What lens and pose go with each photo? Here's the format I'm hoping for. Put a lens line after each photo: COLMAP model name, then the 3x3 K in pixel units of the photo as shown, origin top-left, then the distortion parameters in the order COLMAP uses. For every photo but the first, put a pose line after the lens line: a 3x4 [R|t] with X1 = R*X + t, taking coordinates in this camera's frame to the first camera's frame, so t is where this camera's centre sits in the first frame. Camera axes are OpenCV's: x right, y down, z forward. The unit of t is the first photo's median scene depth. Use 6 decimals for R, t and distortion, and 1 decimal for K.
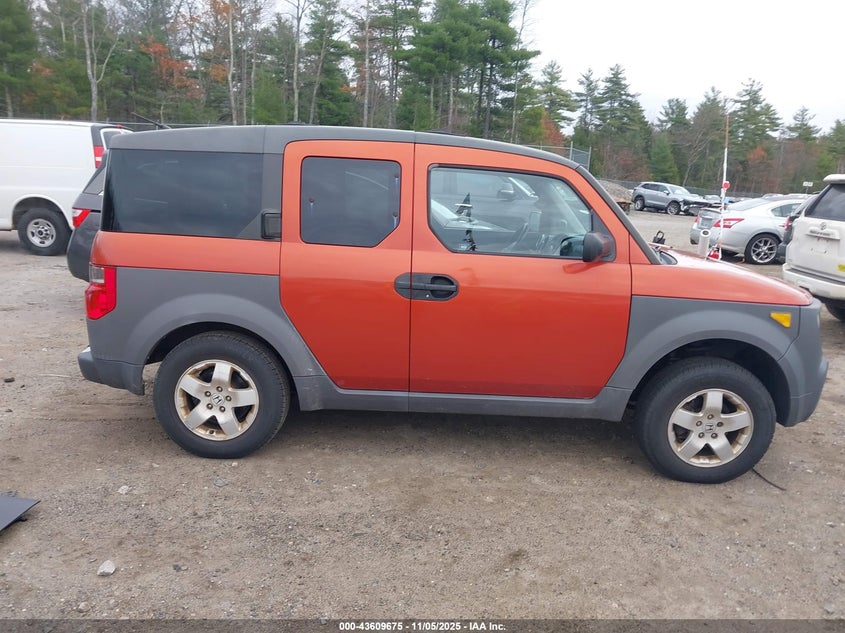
lens RADIAL K [[692.4, 0, 423.3], [0, 692.4, 311.0], [0, 0, 1]] dist [0.024938, -0.024288]
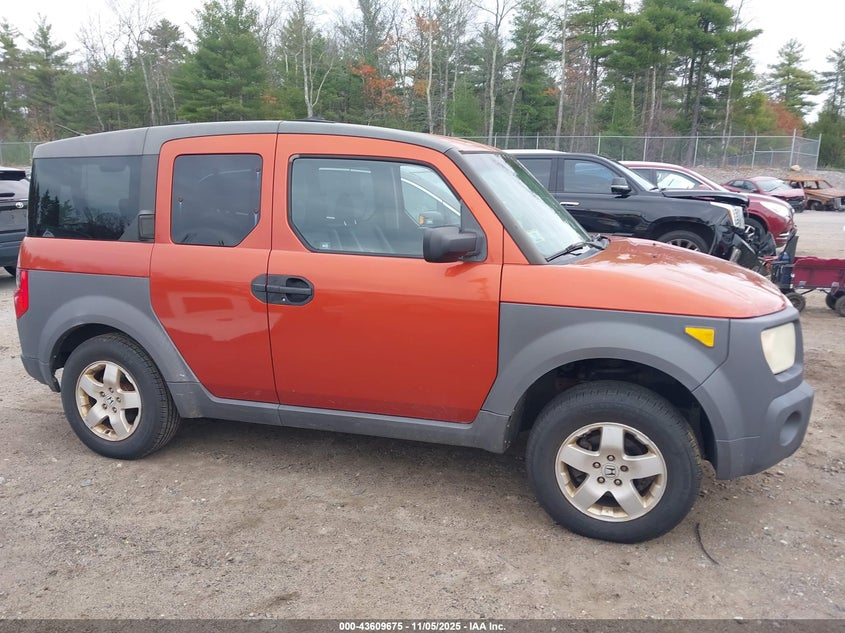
lens RADIAL K [[692.4, 0, 430.1], [0, 692.4, 316.0], [0, 0, 1]] dist [0.024938, -0.024288]
pose [[0.945818, 0.017330, -0.324234, 0.475460], [-0.018611, 0.999826, -0.000850, -0.003208], [0.324163, 0.006839, 0.945977, 0.193442]]
